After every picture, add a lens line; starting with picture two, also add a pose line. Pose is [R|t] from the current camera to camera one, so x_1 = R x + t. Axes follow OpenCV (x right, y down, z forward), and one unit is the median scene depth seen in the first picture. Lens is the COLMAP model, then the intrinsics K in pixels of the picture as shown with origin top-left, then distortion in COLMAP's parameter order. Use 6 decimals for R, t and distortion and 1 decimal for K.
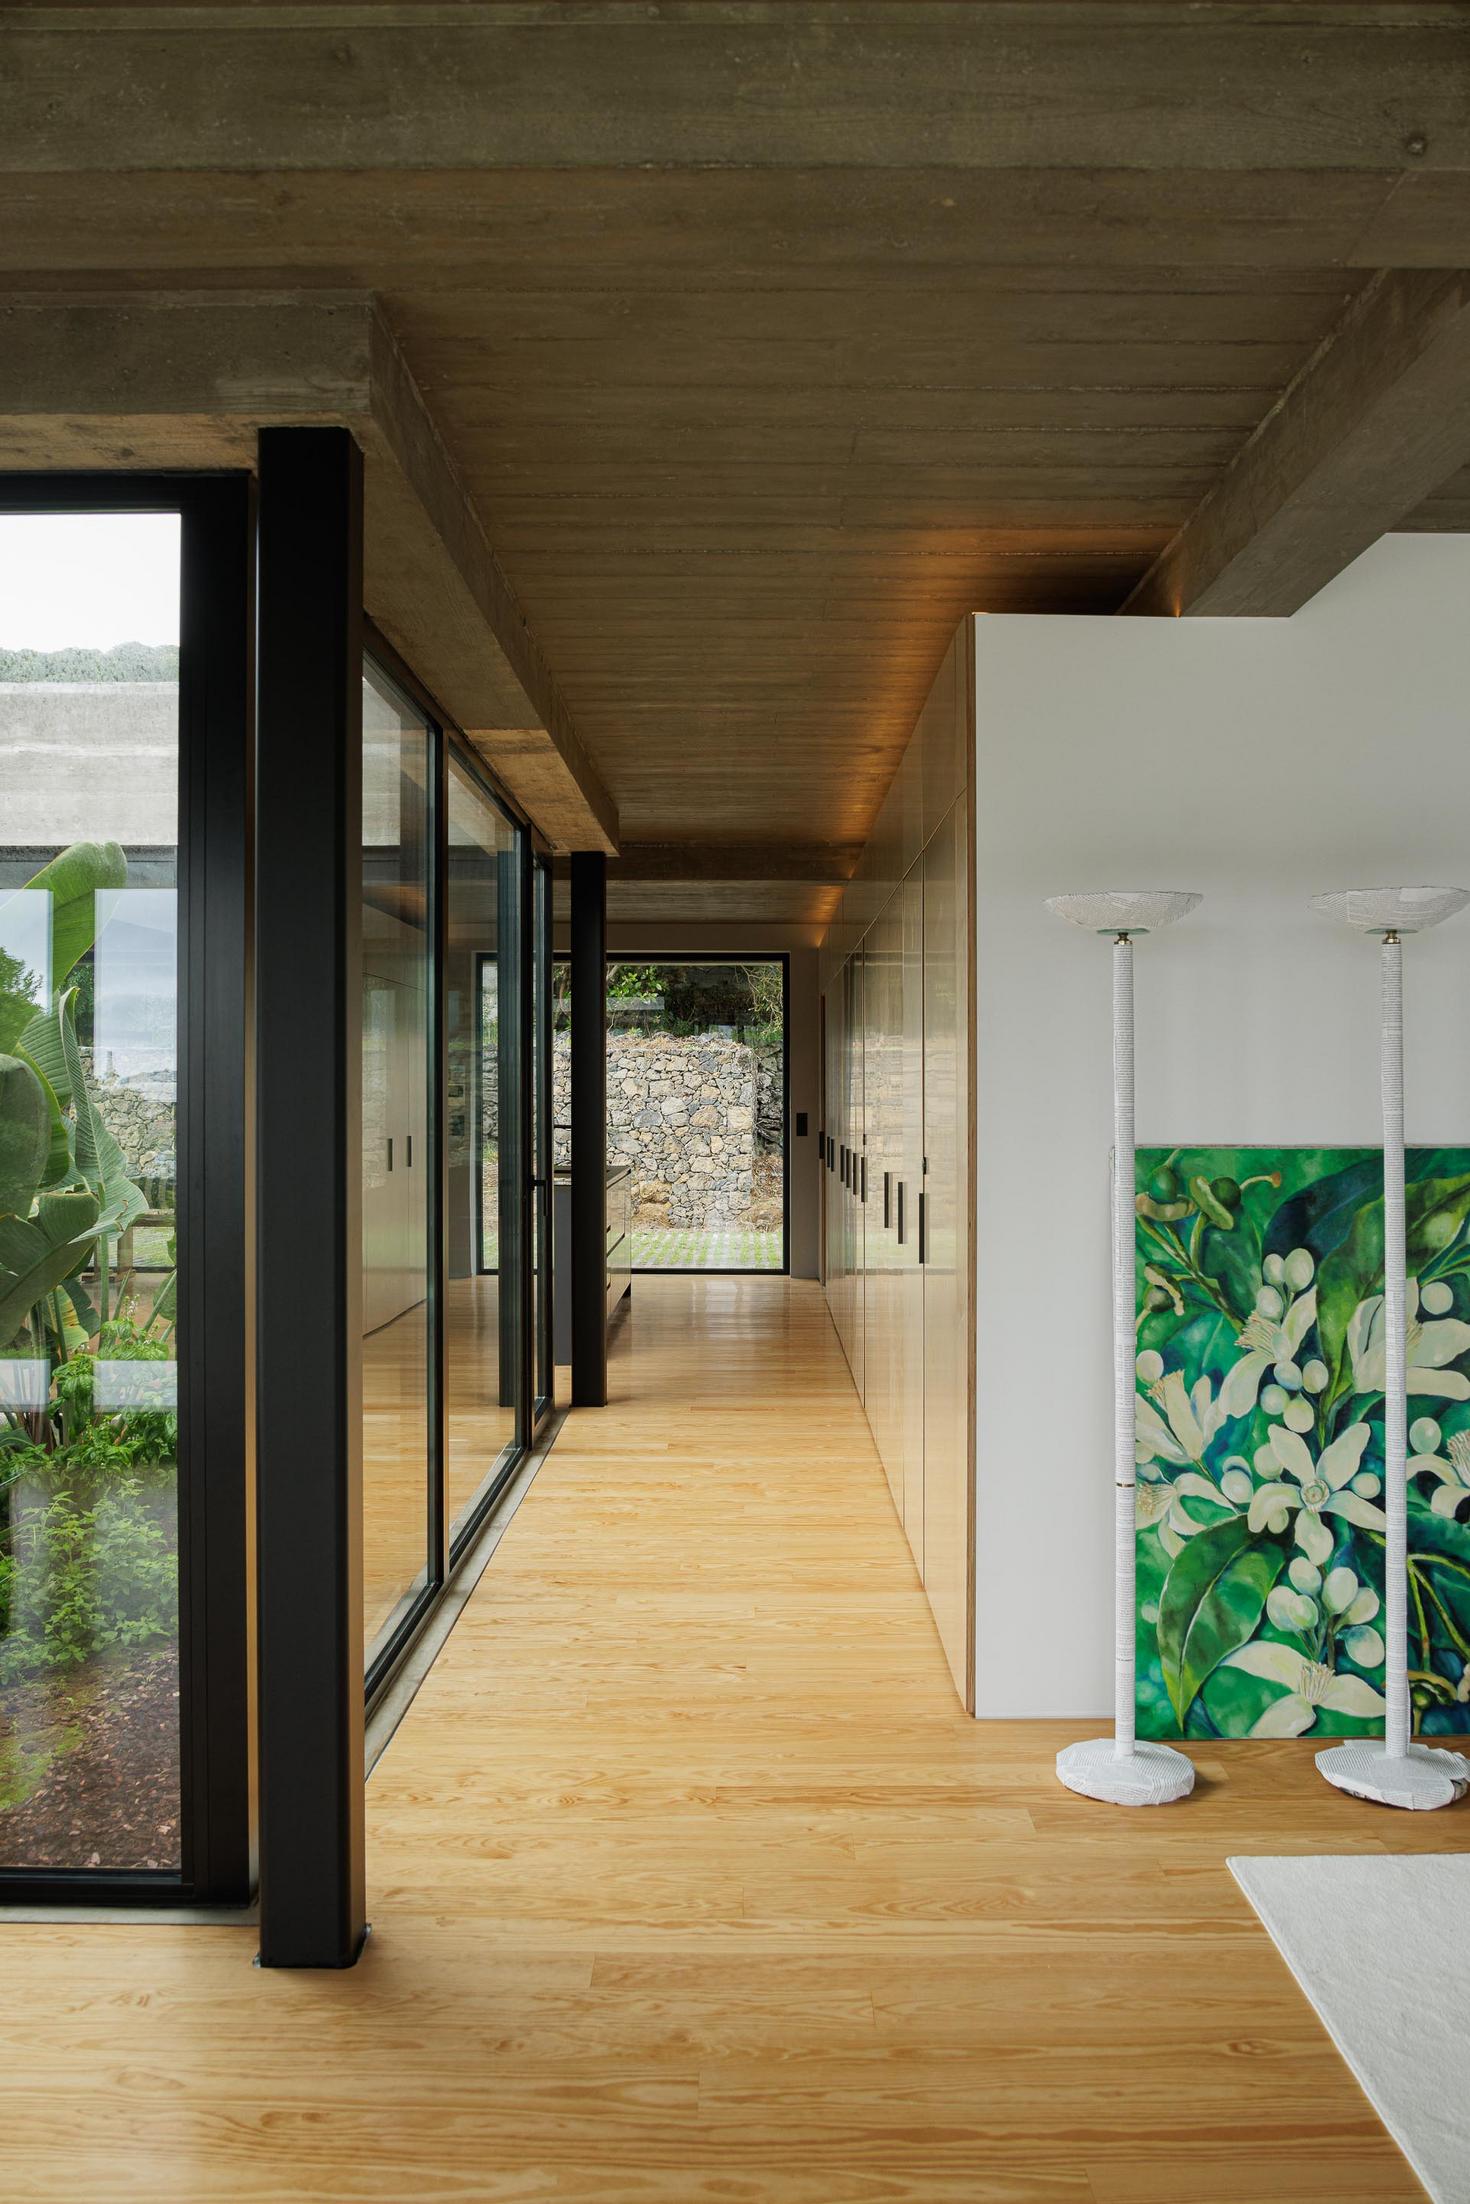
lens RADIAL K [[1813.6, 0, 737.5], [0, 1813.6, 1093.8], [0, 0, 1]] dist [-0.053004, 0.025823]
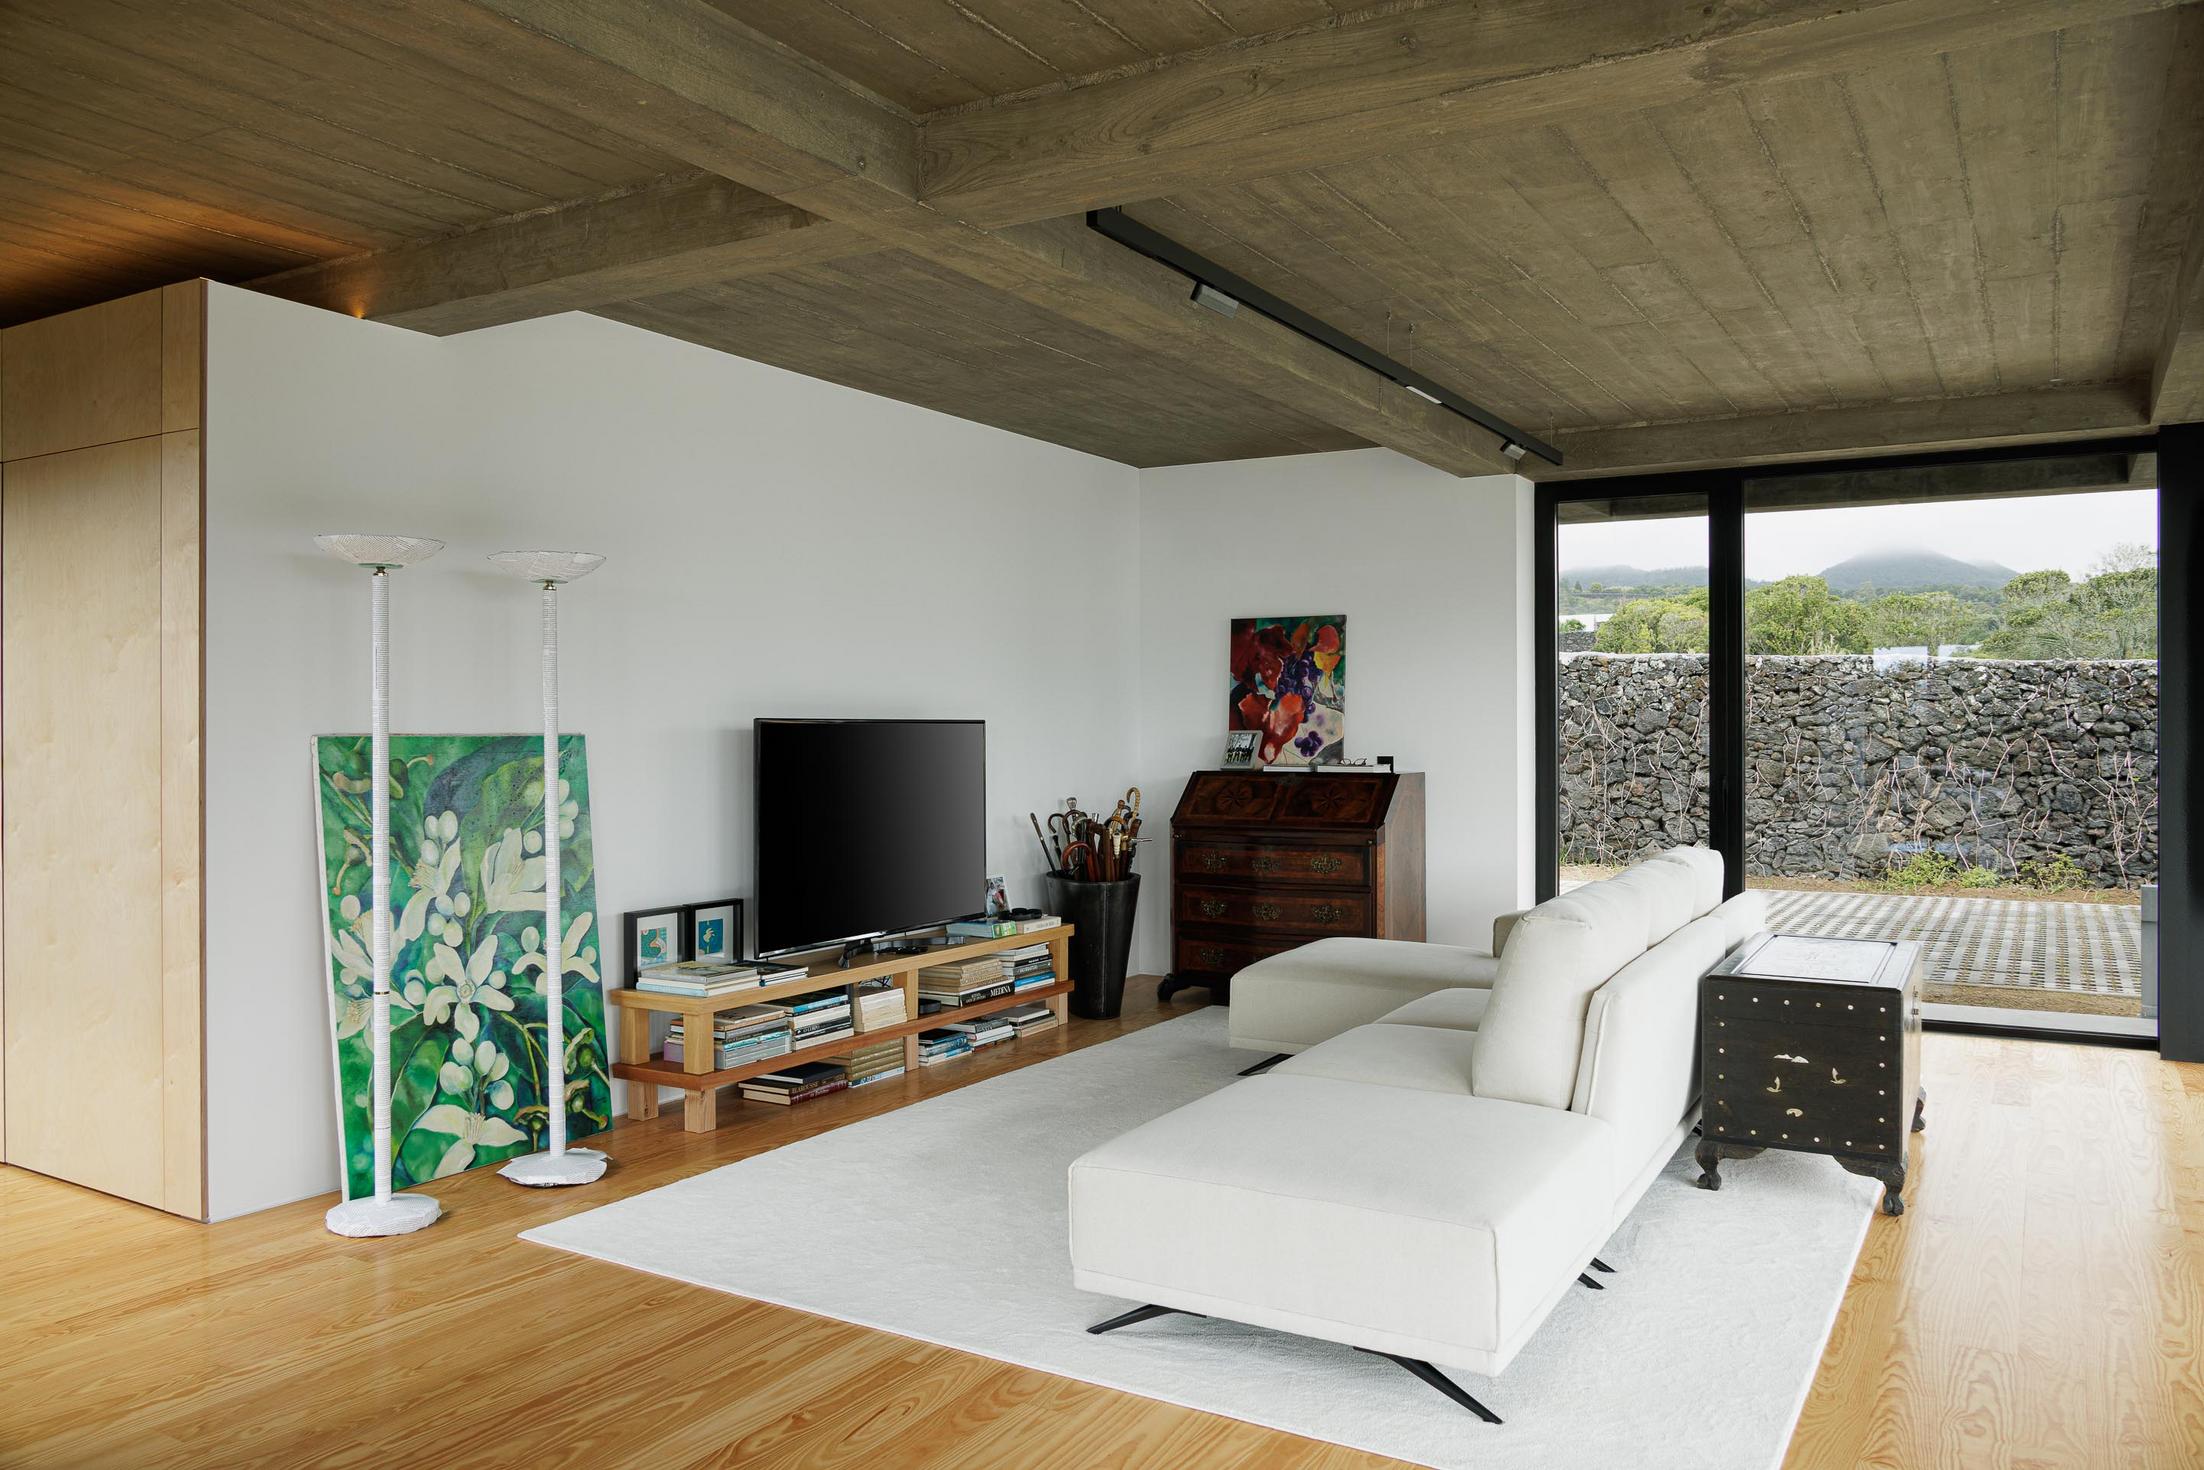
lens RADIAL K [[1600.7, 0, 1102.3], [0, 1600.7, 737.2], [0, 0, 1]] dist [-0.015662, 0.001772]
pose [[0.515257, -0.004821, 0.857022, -0.464848], [-0.002064, 0.999974, 0.006867, 0.022429], [-0.857034, -0.005307, 0.515233, -0.029406]]
